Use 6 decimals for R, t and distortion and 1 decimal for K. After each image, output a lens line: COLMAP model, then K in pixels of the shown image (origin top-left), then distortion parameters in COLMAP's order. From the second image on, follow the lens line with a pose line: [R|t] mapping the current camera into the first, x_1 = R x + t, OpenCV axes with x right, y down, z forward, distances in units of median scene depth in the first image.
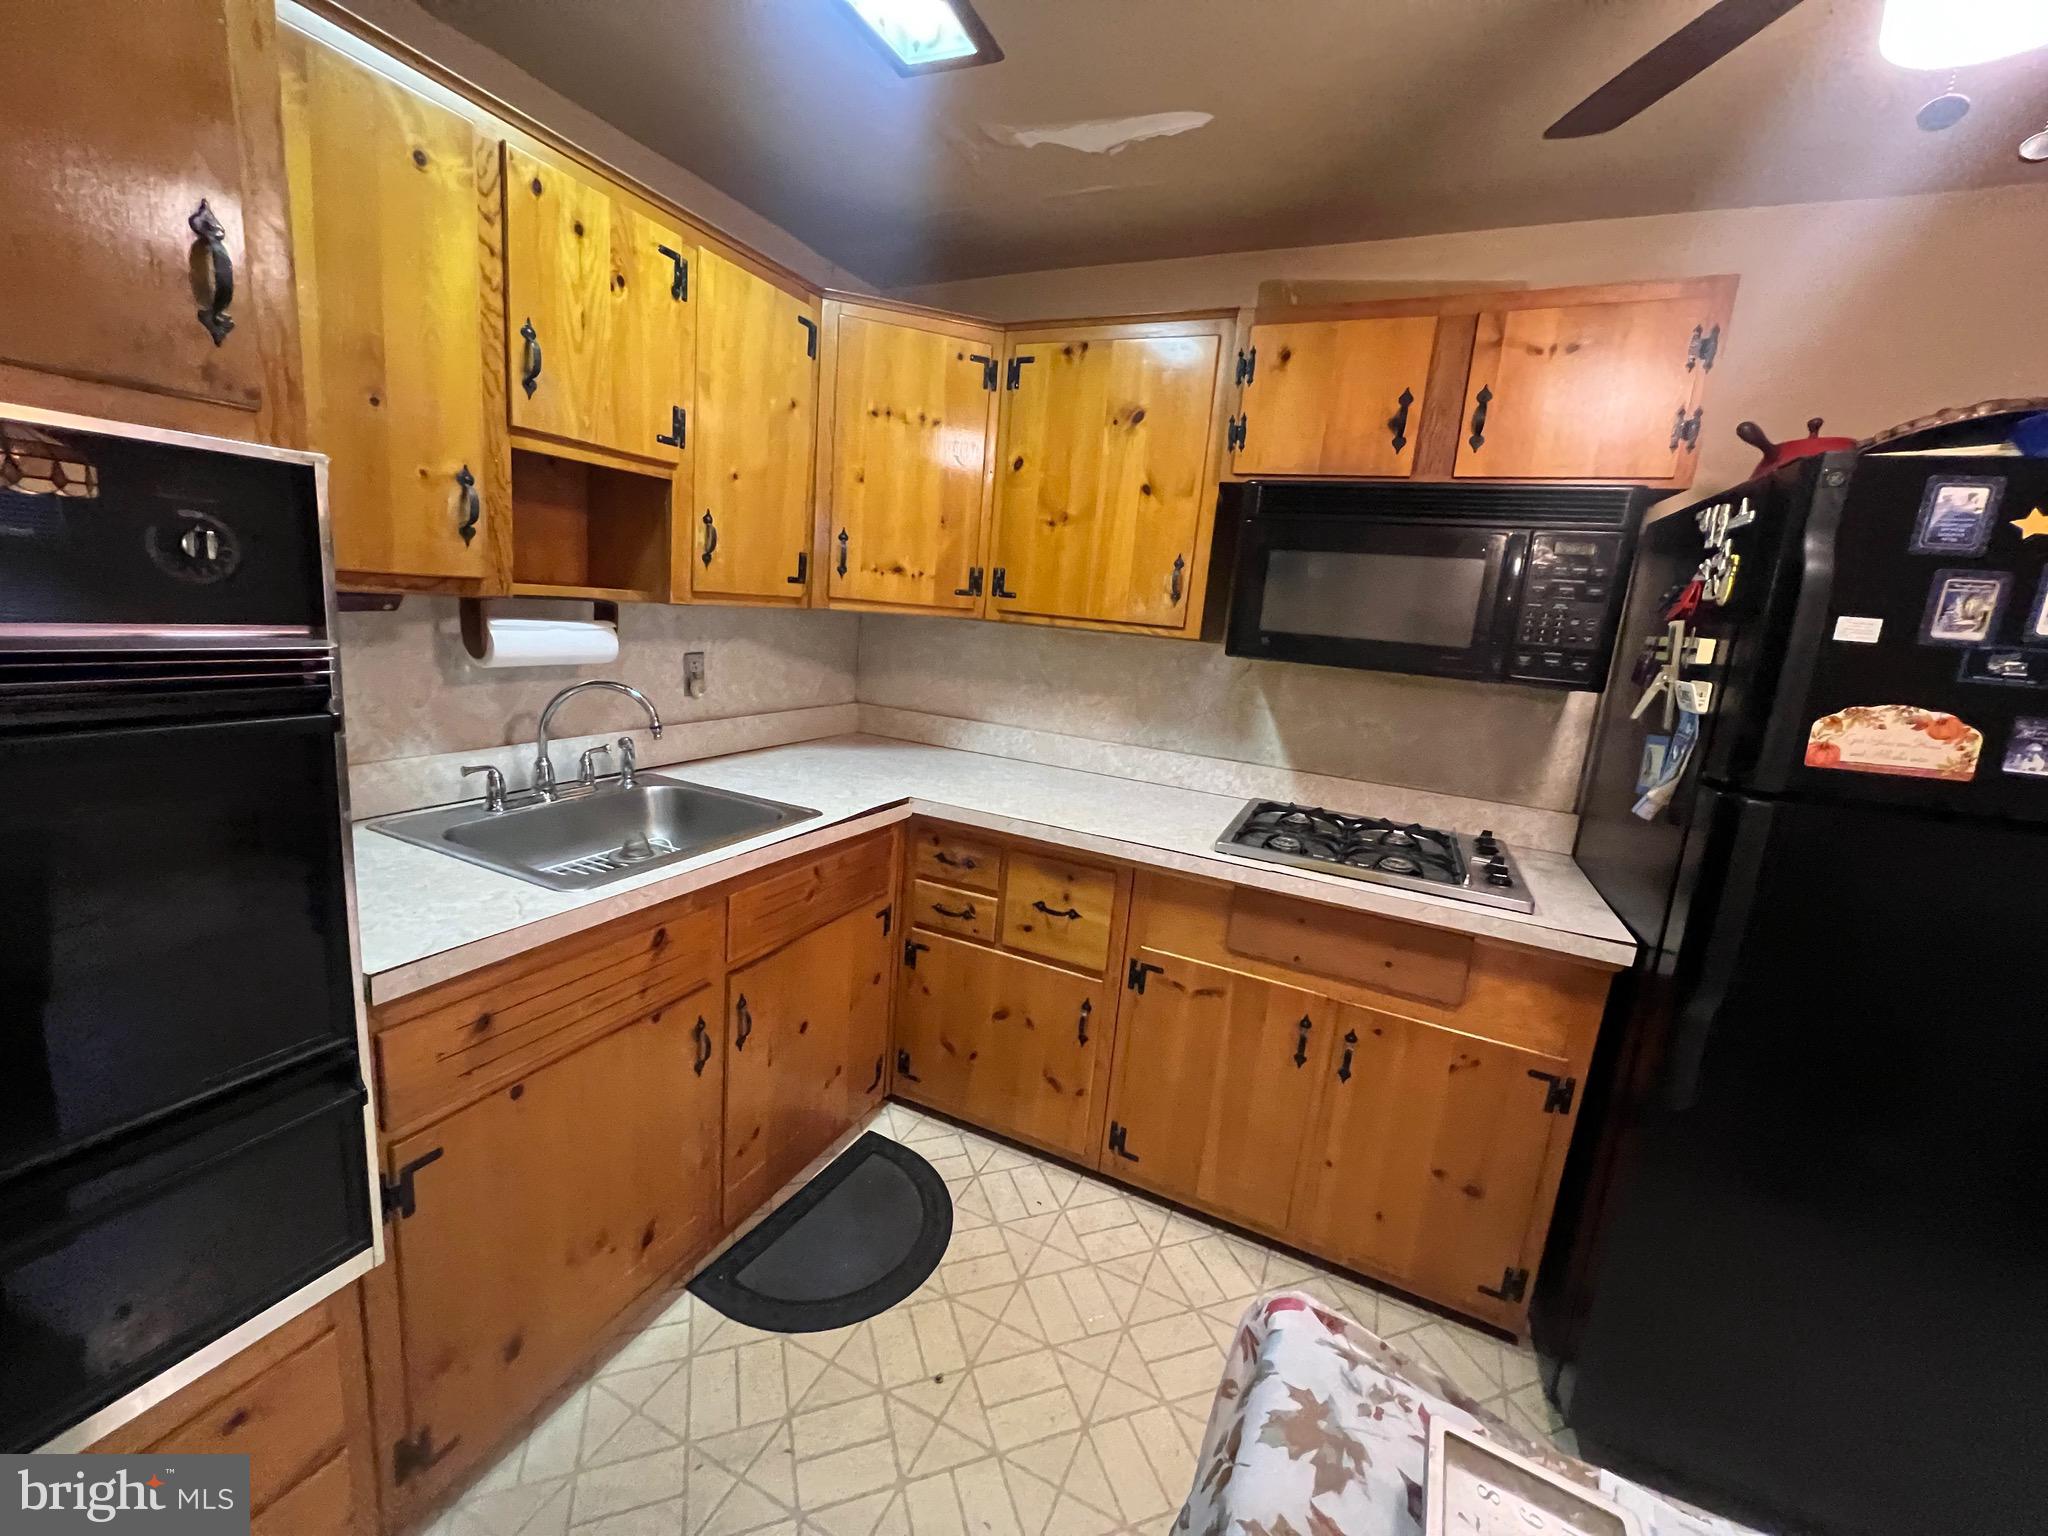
lens RADIAL K [[817.6, 0, 1024.5], [0, 817.6, 761.4], [0, 0, 1]] dist [-0.002698, 0.000688]
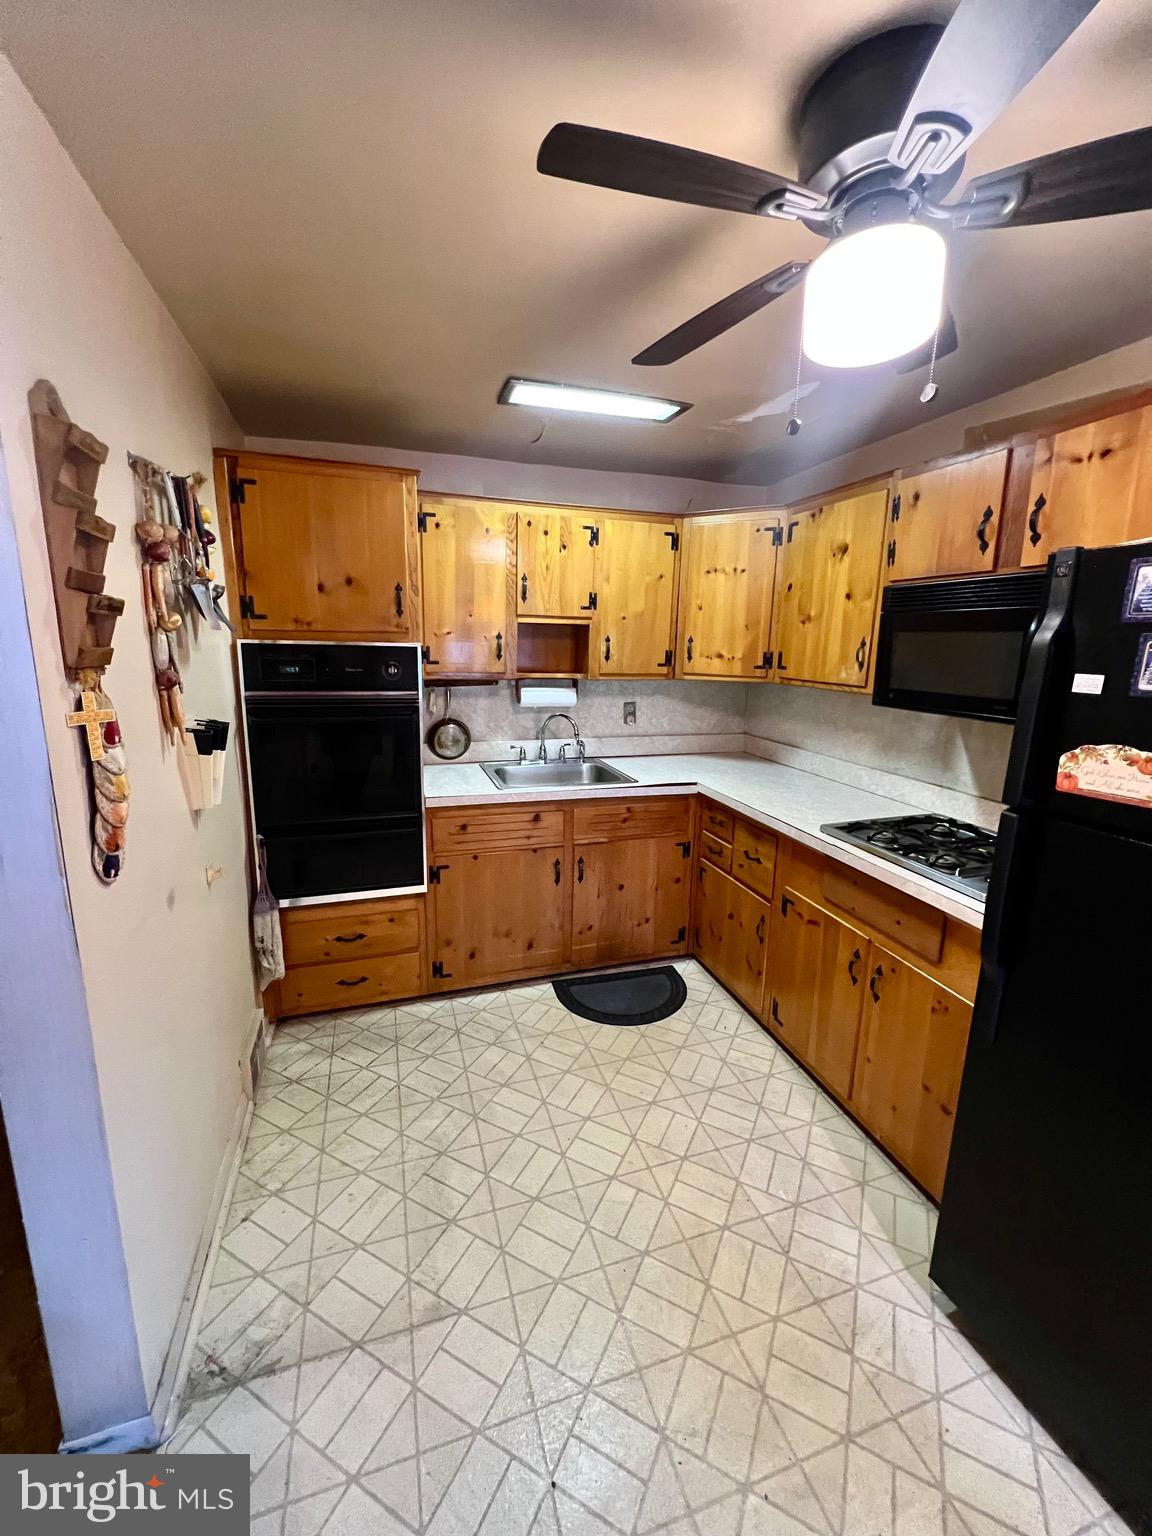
lens RADIAL K [[613.2, 0, 583.2], [0, 613.2, 766.2], [0, 0, 1]] dist [-0.002698, 0.000688]
pose [[0.683921, 0.080493, -0.725102, 0.803423], [-0.106639, 0.994250, 0.009788, 0.026426], [0.721721, 0.070630, 0.688572, -0.139417]]
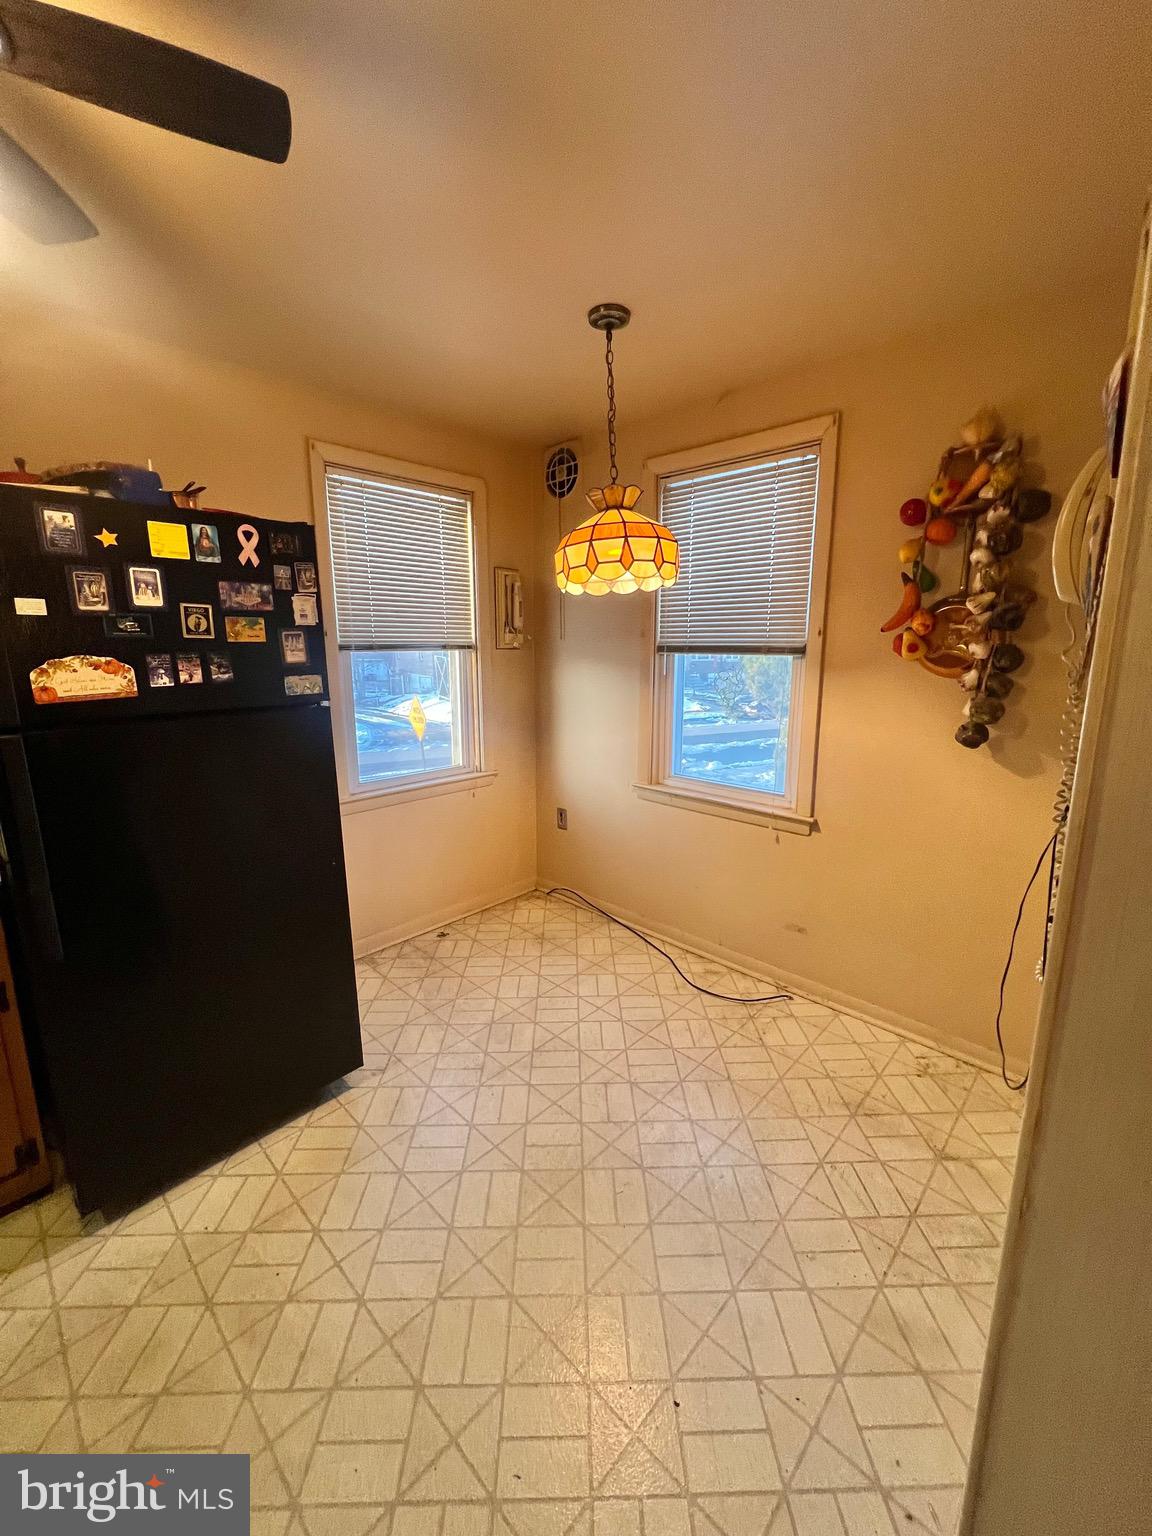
lens RADIAL K [[613.2, 0, 582.2], [0, 613.2, 767.8], [0, 0, 1]] dist [-0.002698, 0.000688]
pose [[0.318712, -0.270898, 0.908316, 0.180165], [0.210966, 0.954525, 0.210656, 0.061124], [-0.924076, 0.124485, 0.361368, -0.181288]]
